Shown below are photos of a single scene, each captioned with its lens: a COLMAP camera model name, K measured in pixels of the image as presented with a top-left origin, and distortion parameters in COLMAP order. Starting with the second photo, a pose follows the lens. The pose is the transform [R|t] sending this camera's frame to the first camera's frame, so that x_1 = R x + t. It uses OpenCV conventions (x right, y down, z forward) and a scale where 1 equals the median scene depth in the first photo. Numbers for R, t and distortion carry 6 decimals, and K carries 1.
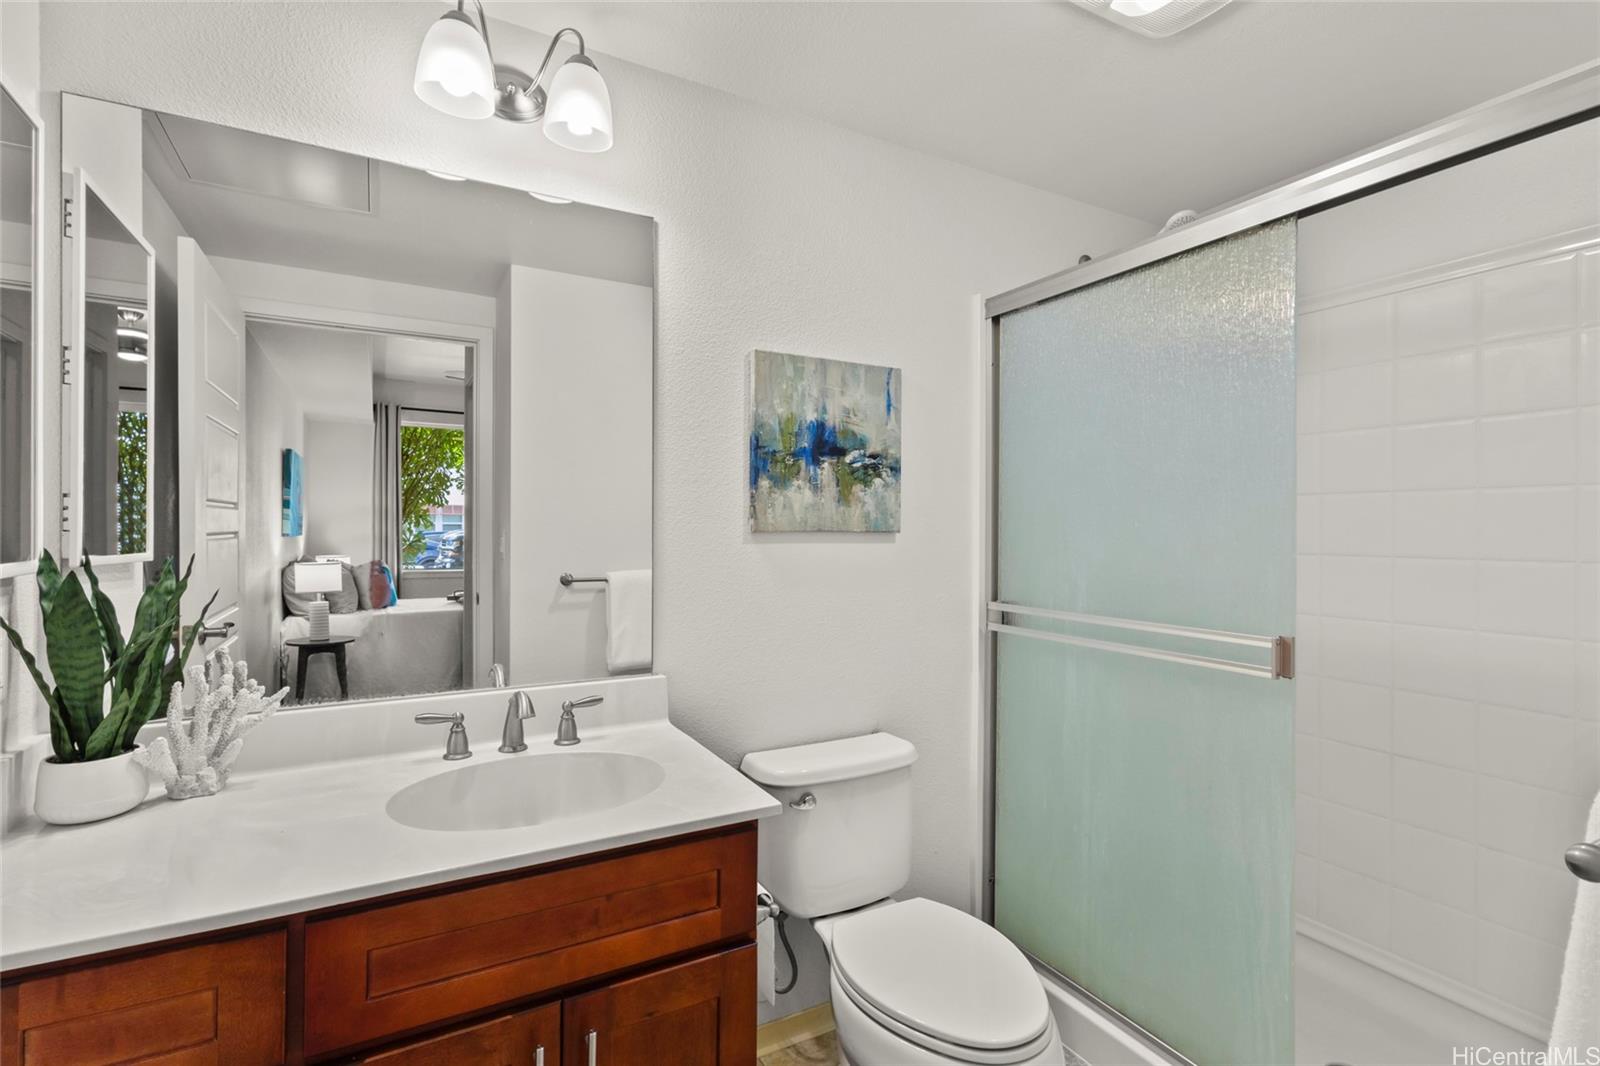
lens RADIAL K [[732.4, 0, 795.5], [0, 732.4, 536.2], [0, 0, 1]] dist [-0.002656, 0.000047]
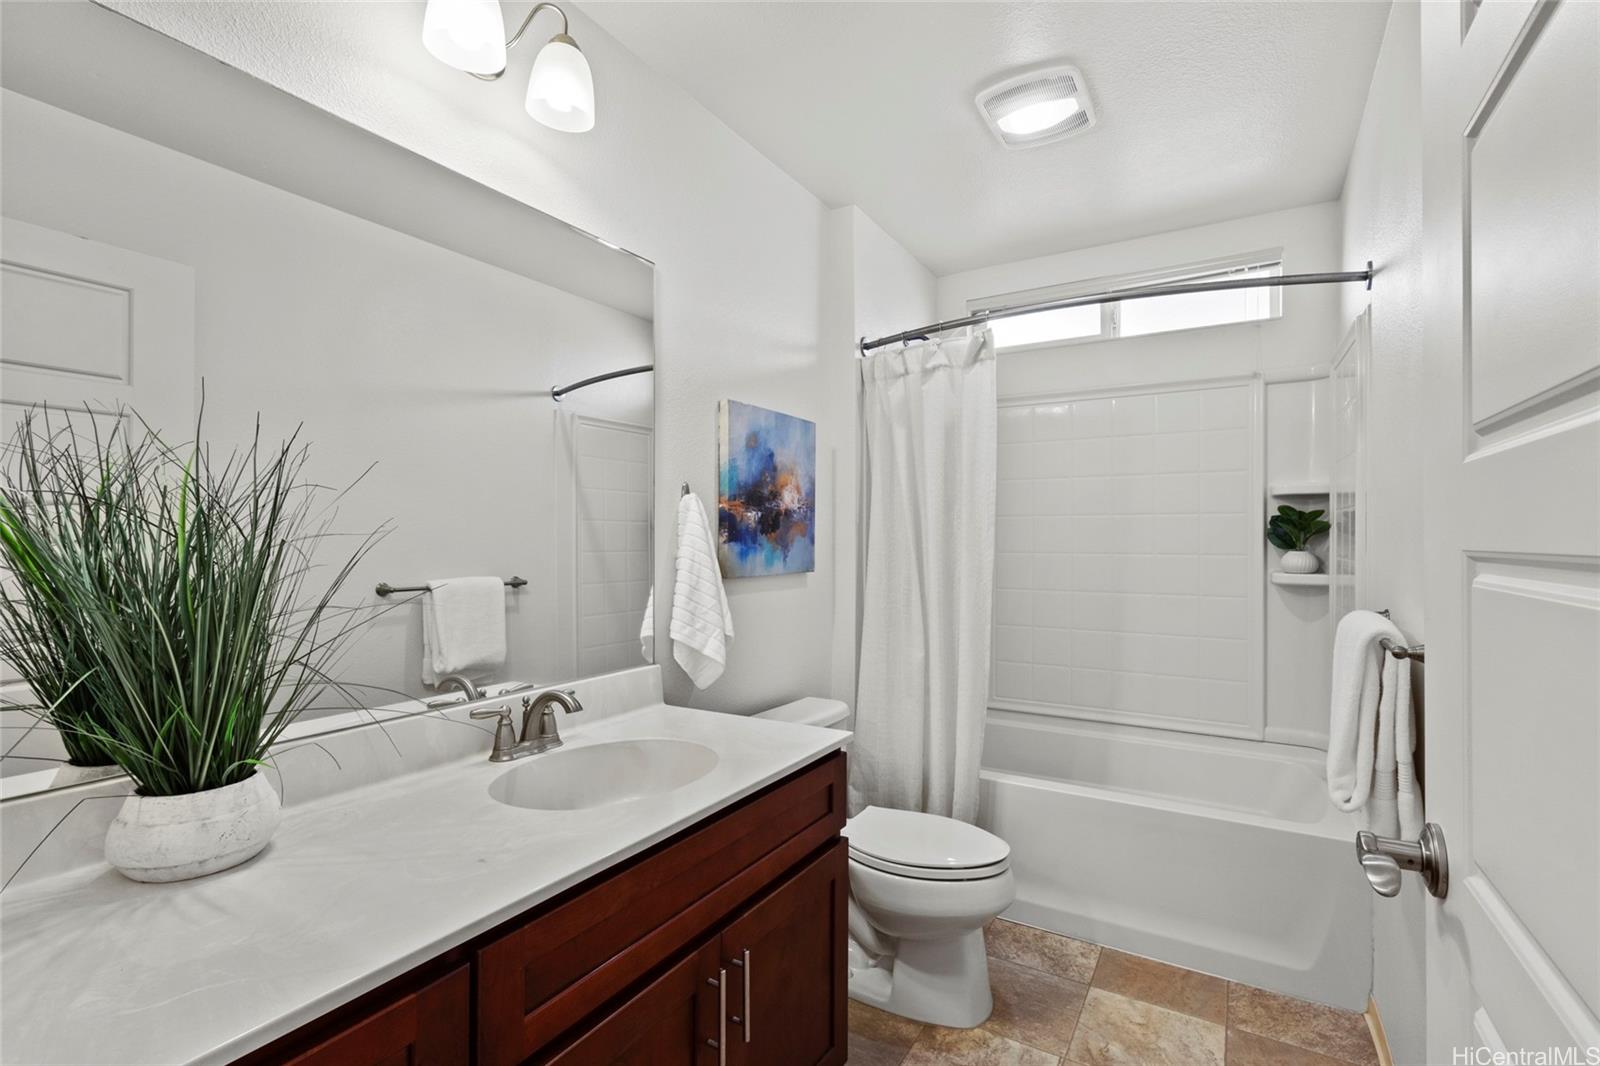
lens RADIAL K [[732.4, 0, 795.5], [0, 732.4, 536.2], [0, 0, 1]] dist [-0.002656, 0.000047]
pose [[0.869473, -0.003014, 0.493971, -0.539386], [0.008513, 0.999924, -0.008882, 0.008586], [-0.493907, 0.011928, 0.869433, -0.056964]]
